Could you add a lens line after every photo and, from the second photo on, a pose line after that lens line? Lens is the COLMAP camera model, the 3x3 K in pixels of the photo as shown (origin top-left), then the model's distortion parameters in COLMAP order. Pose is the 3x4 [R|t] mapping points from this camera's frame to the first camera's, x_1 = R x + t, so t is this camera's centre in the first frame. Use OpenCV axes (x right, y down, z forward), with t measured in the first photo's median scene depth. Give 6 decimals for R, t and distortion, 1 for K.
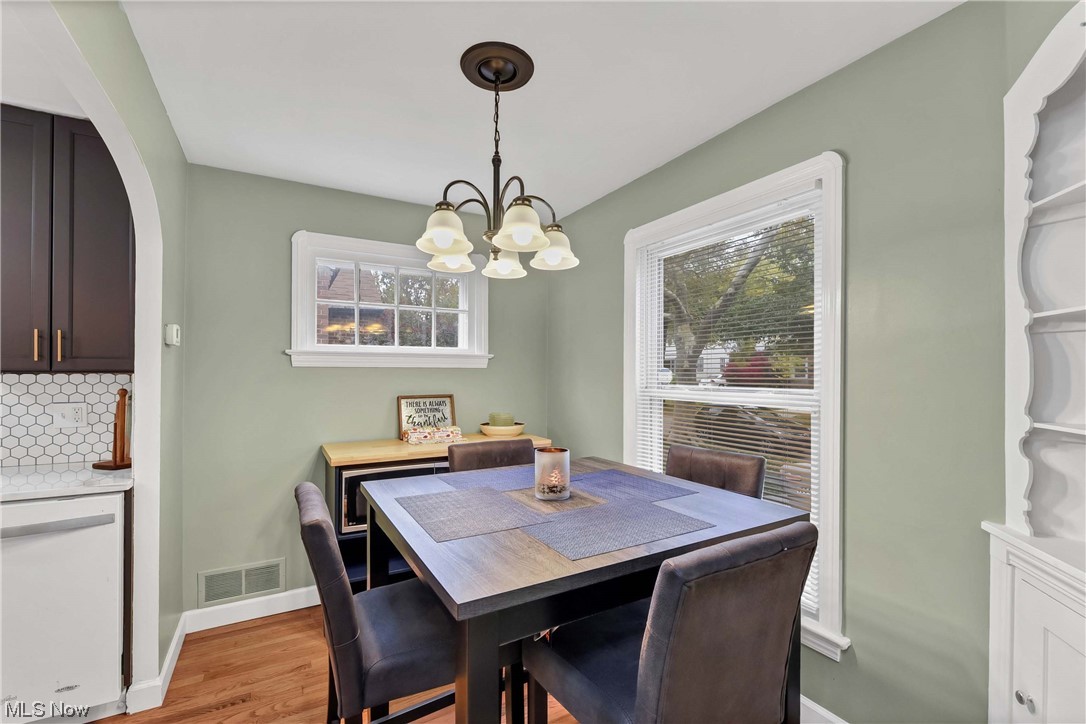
lens RADIAL K [[465.7, 0, 546.2], [0, 465.7, 369.5], [0, 0, 1]] dist [-0.002450, -0.001280]
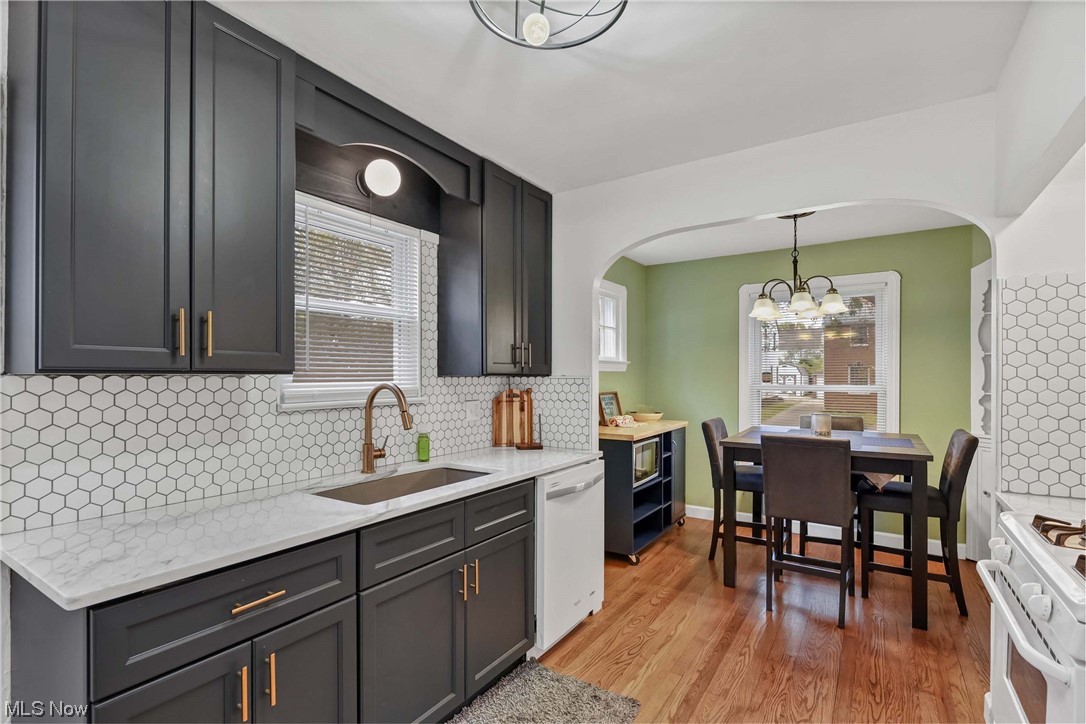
lens RADIAL K [[493.6, 0, 557.8], [0, 493.6, 374.6], [0, 0, 1]] dist [0.011073, -0.001167]
pose [[0.879255, 0.000240, 0.476351, -1.081514], [-0.002498, 0.999988, 0.004107, 0.000031], [-0.476344, -0.004801, 0.879246, -0.159275]]
